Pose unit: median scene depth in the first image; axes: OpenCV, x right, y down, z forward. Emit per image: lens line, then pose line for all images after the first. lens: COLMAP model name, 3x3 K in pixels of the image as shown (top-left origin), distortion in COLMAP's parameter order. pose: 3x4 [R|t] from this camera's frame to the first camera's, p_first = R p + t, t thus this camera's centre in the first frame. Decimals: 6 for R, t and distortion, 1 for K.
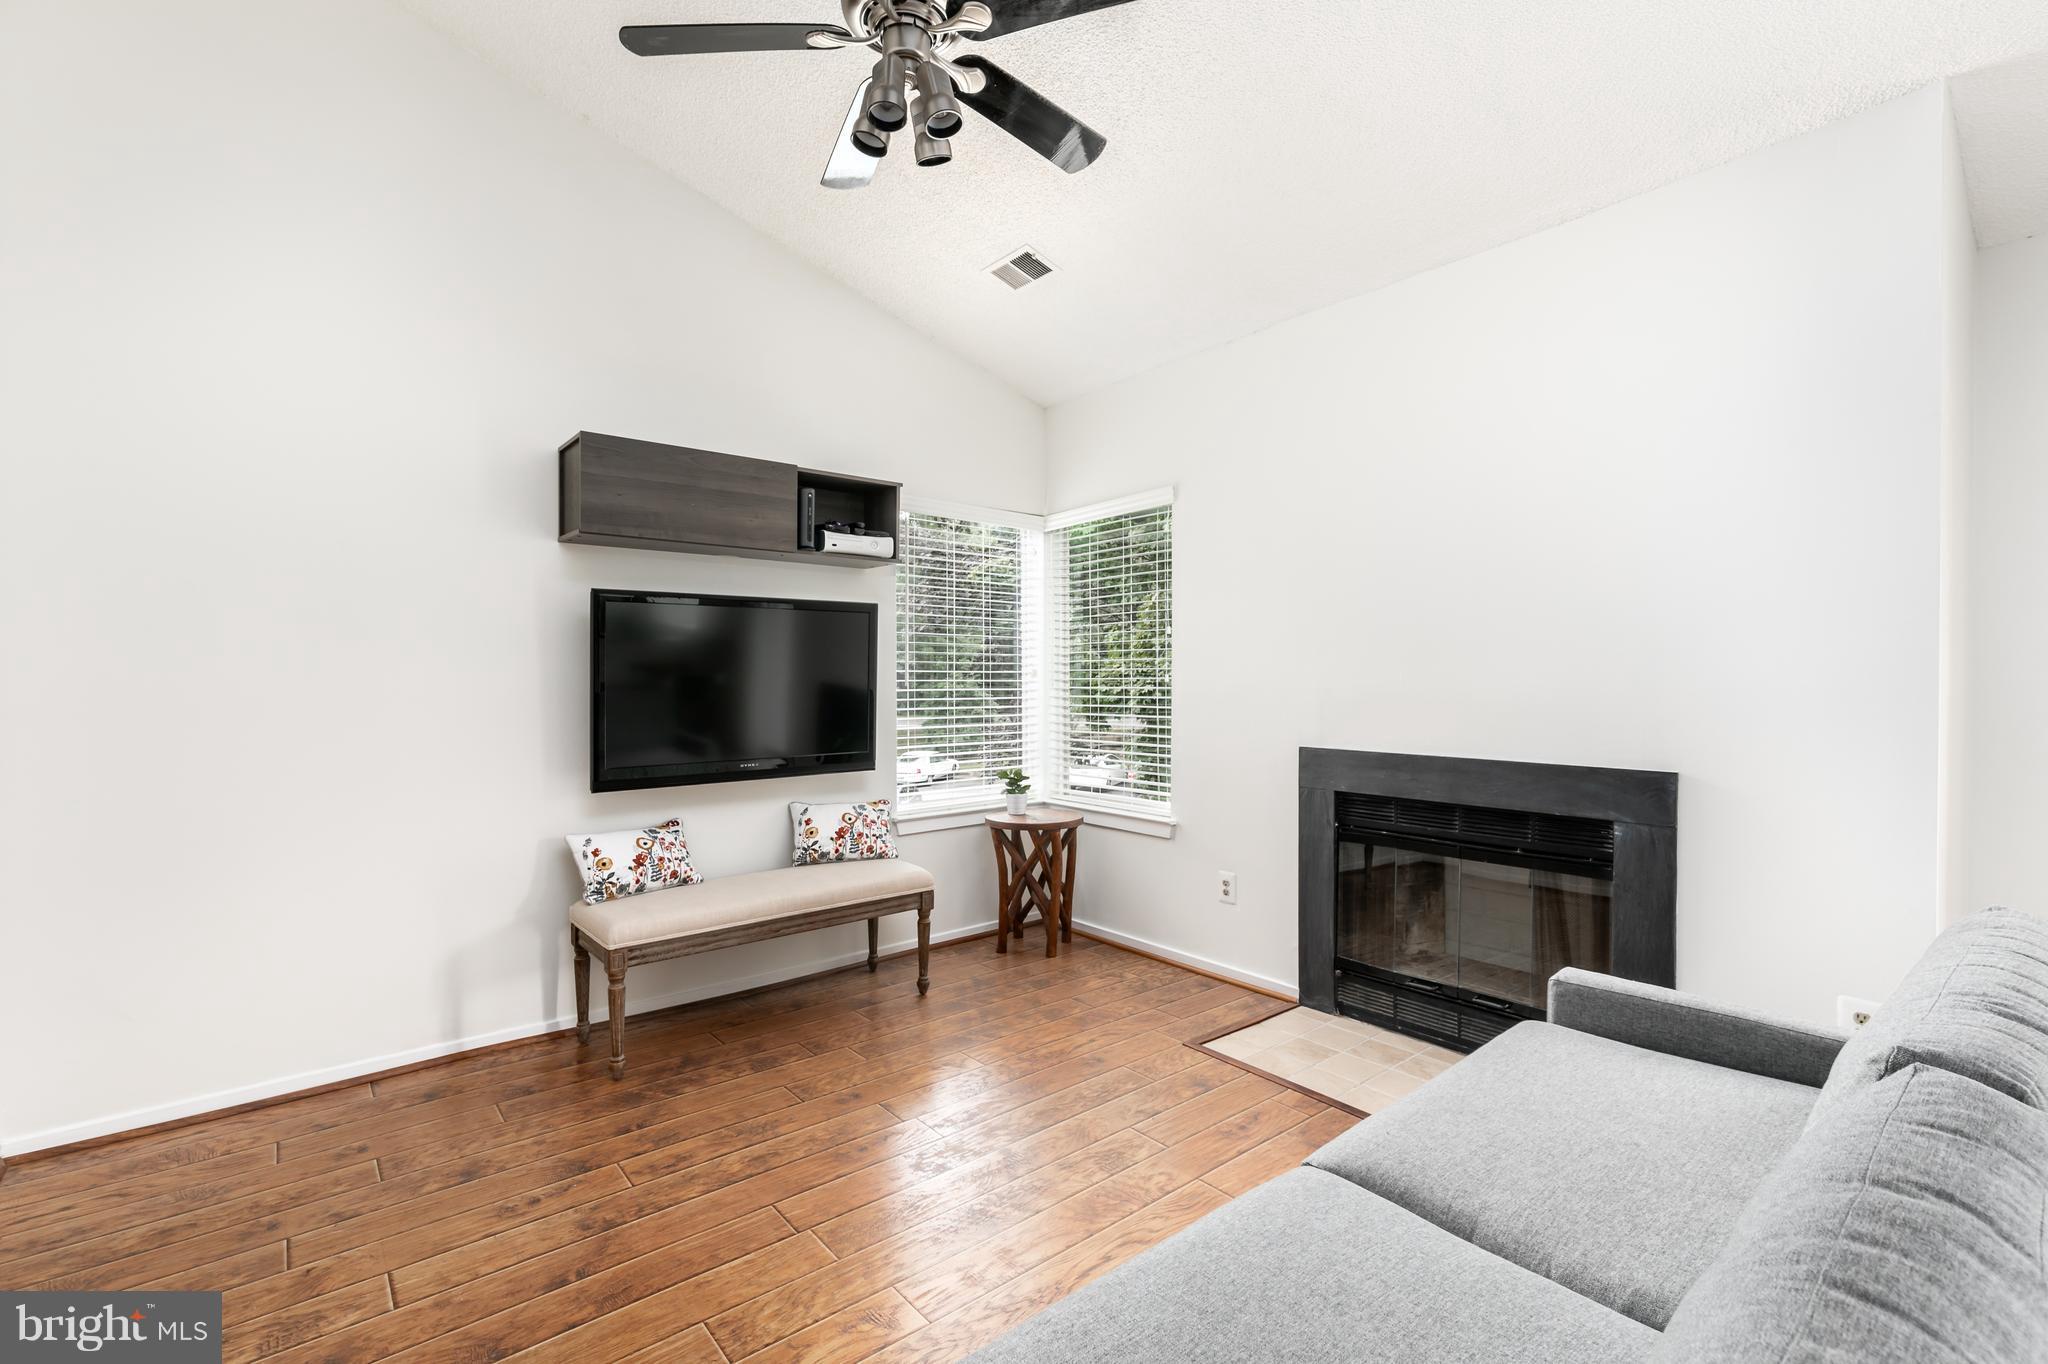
lens RADIAL K [[925.4, 0, 1059.2], [0, 925.4, 687.1], [0, 0, 1]] dist [0.019829, 0.000054]
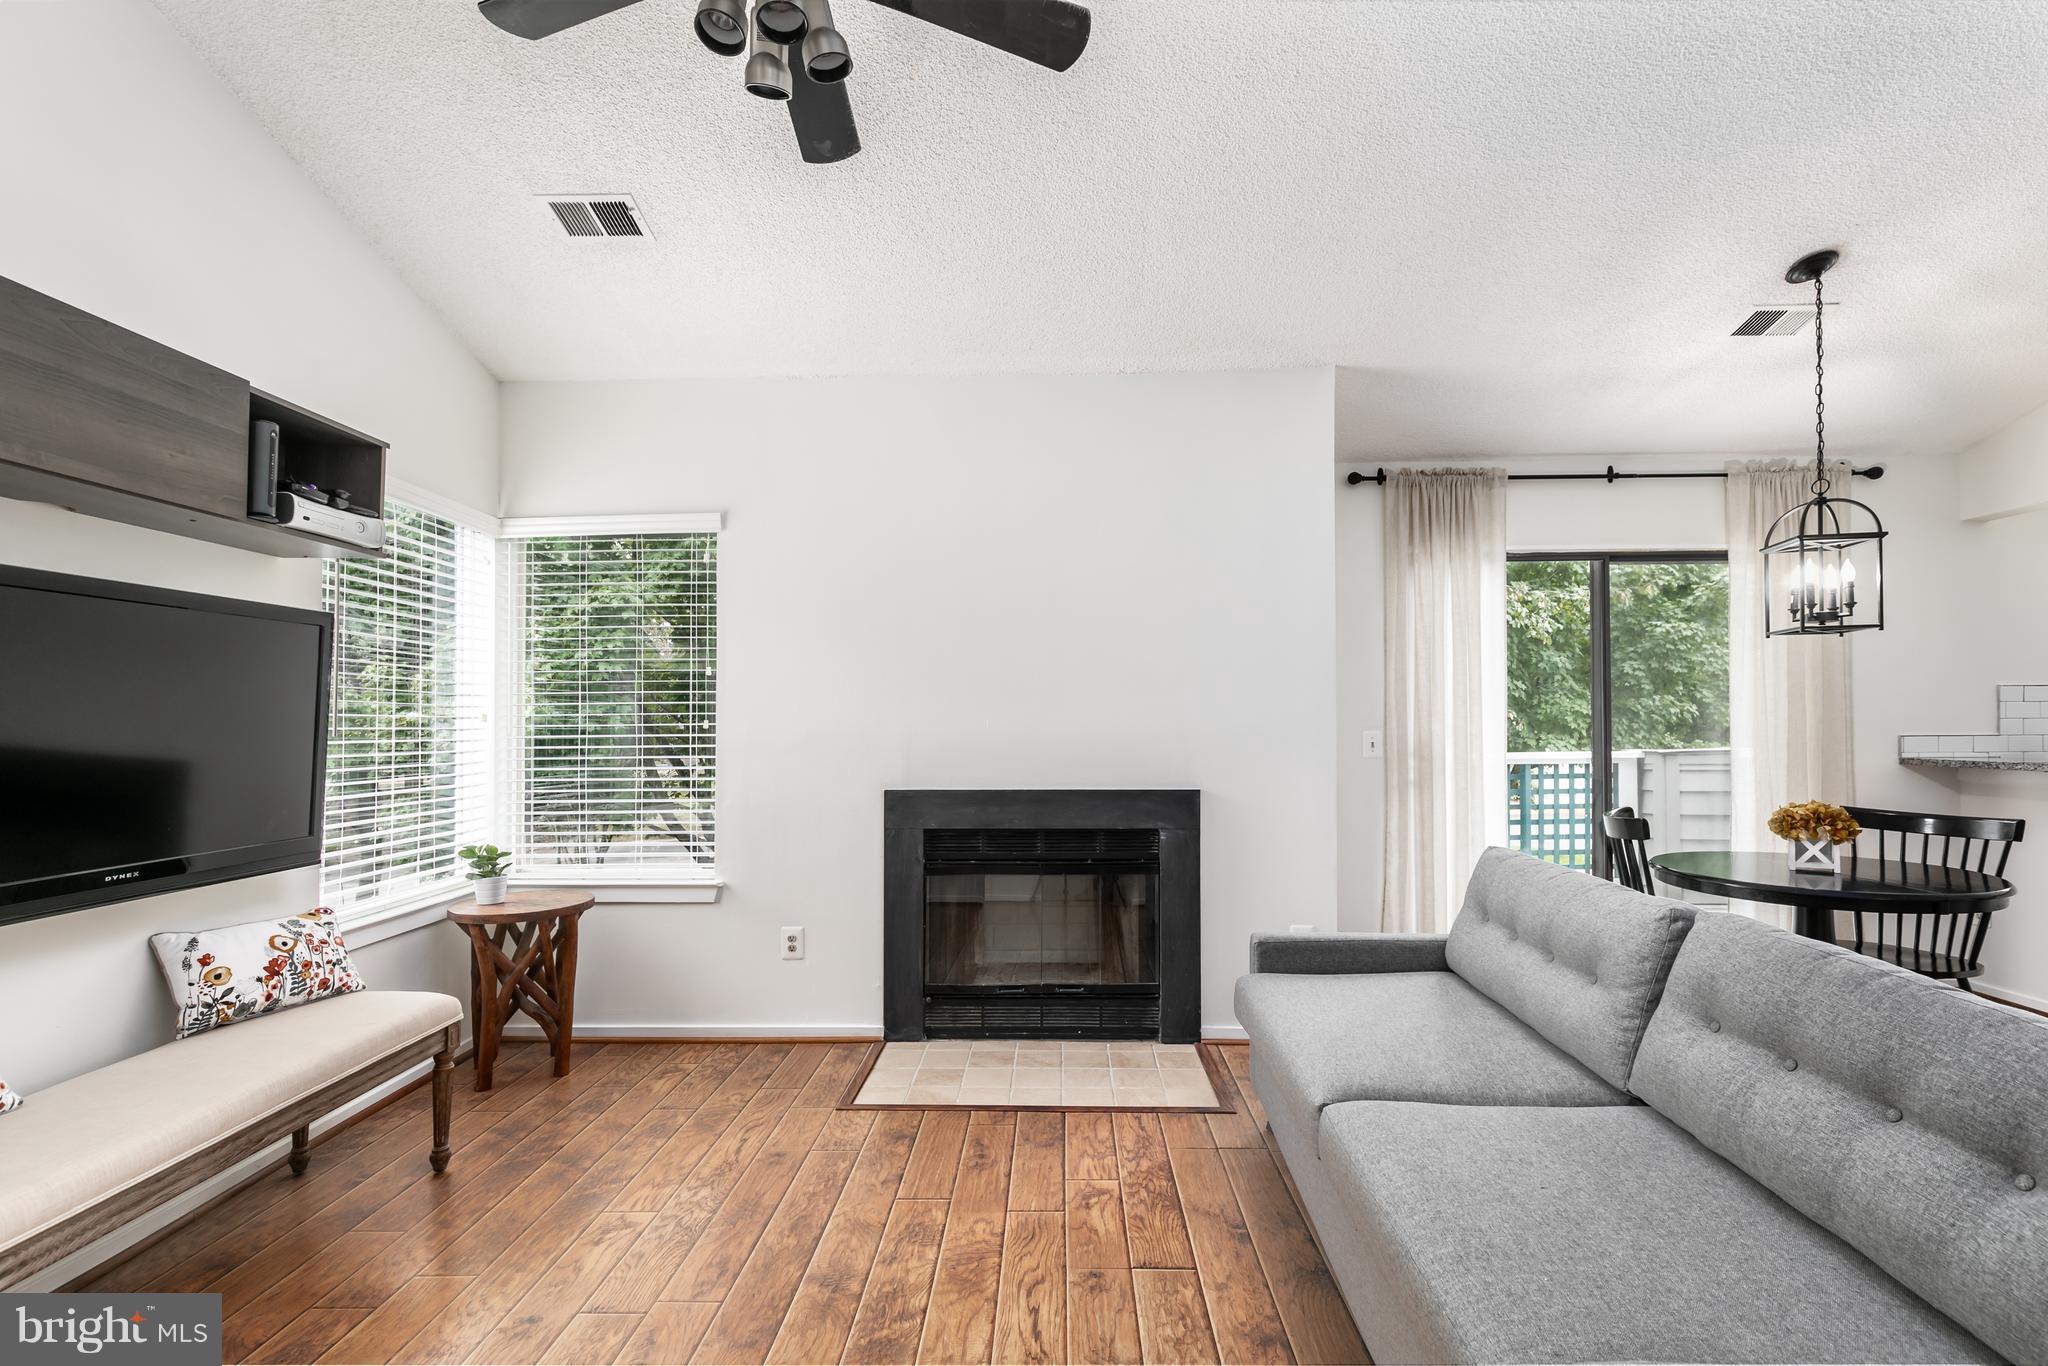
lens RADIAL K [[906.7, 0, 1041.3], [0, 906.7, 717.6], [0, 0, 1]] dist [0.004747, 0.000050]
pose [[0.661877, 0.004428, 0.749600, -0.383996], [0.012146, 0.999788, -0.016630, 0.002510], [-0.749514, 0.020112, 0.661683, 0.201916]]
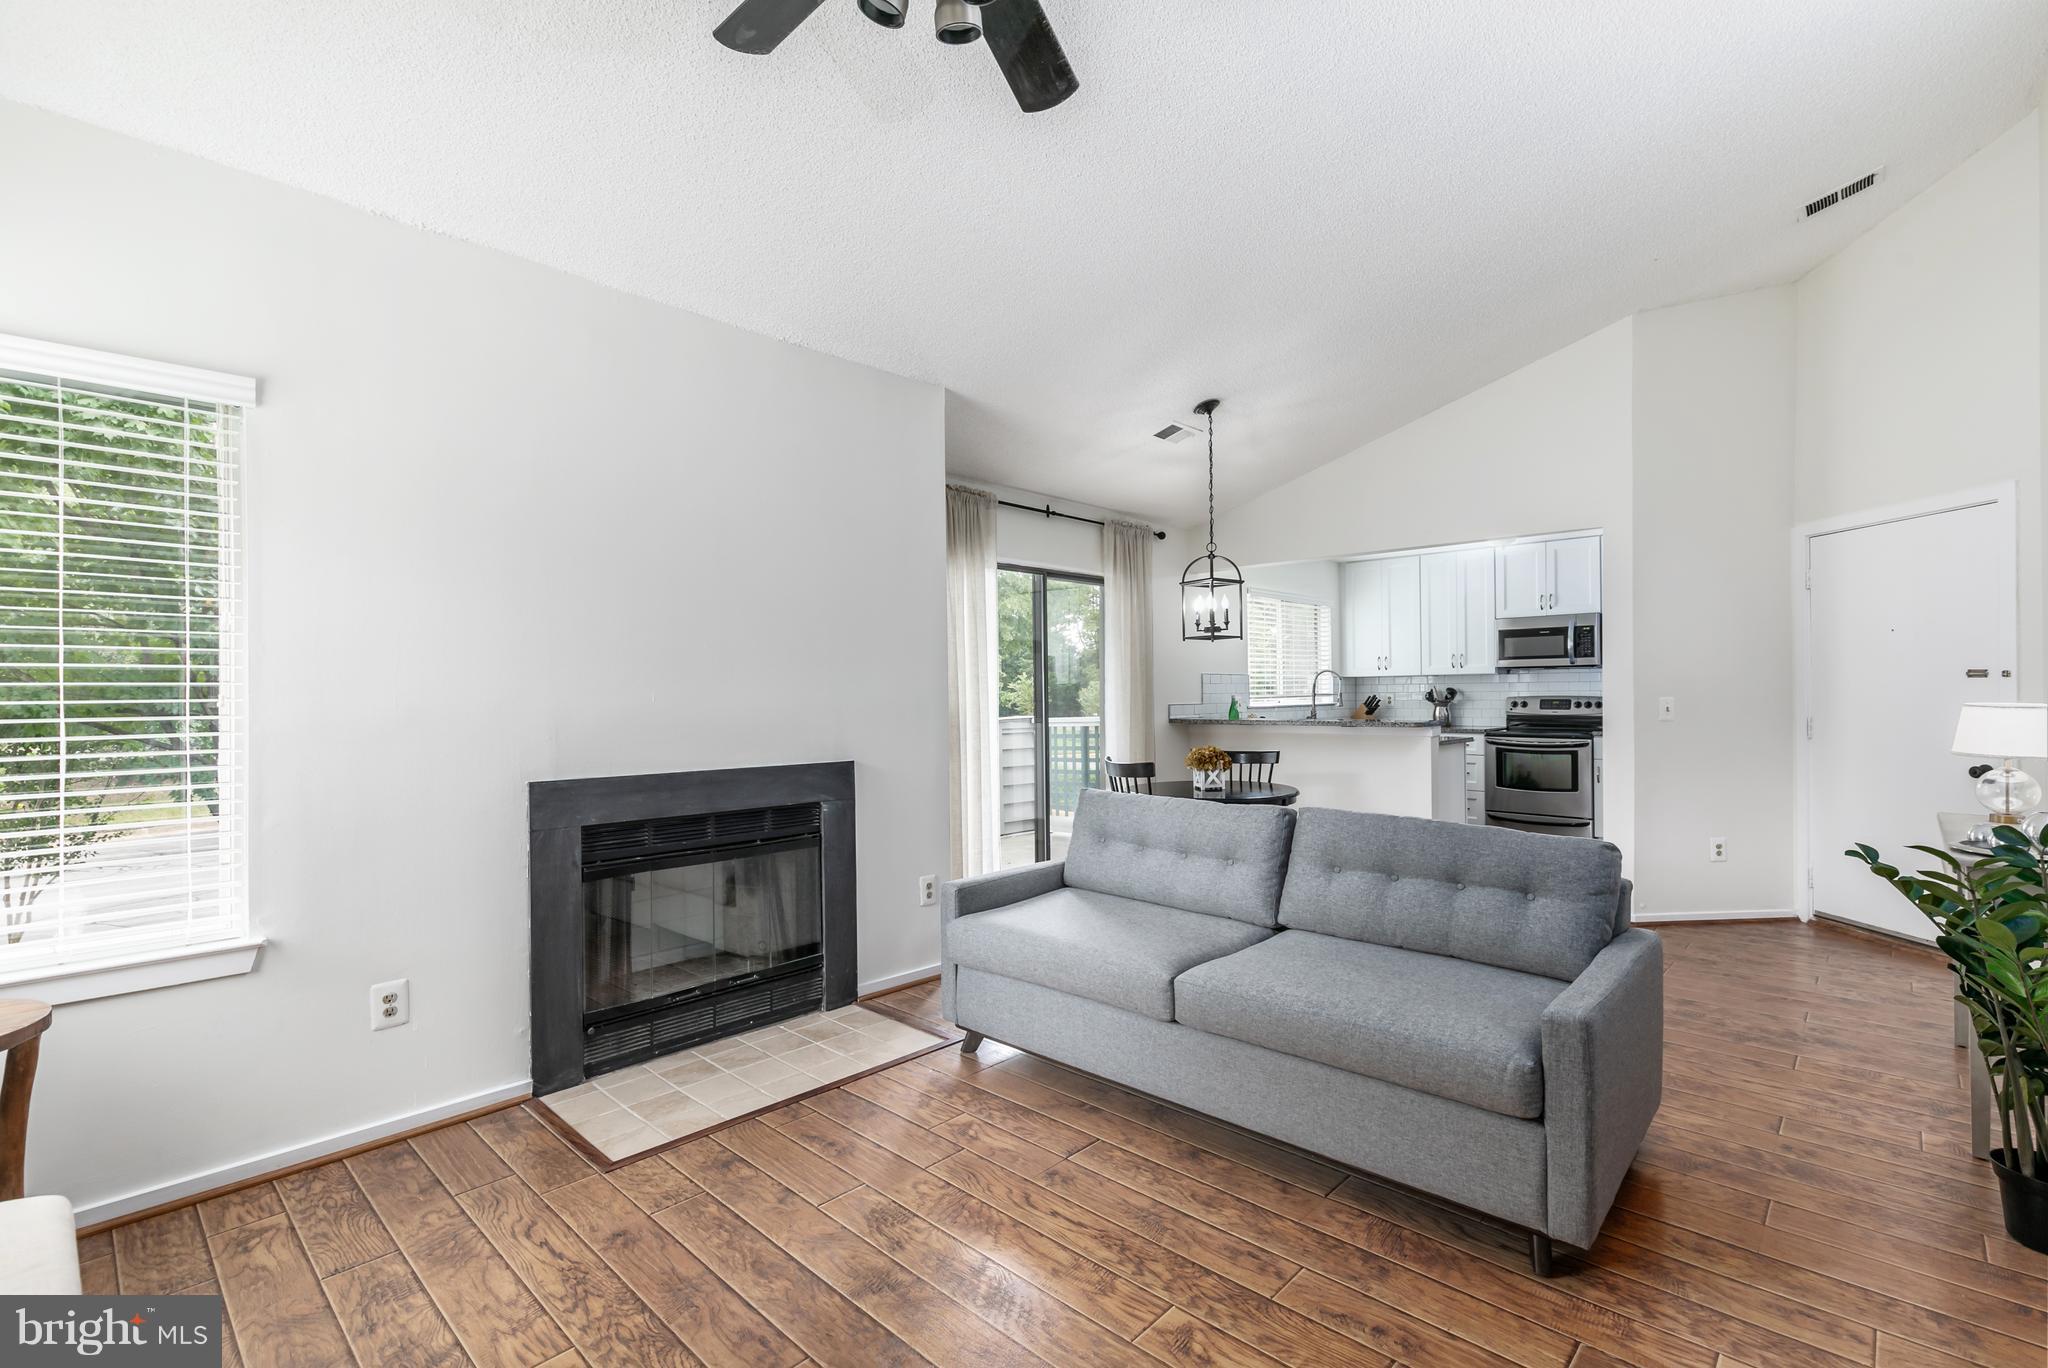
lens RADIAL K [[923.1, 0, 1015.5], [0, 923.1, 693.9], [0, 0, 1]] dist [0.002764, 0.000200]
pose [[-0.105087, 0.006525, 0.994442, -0.602190], [0.021420, 0.999761, -0.004296, -0.001381], [-0.994232, 0.020849, -0.105202, 0.662954]]
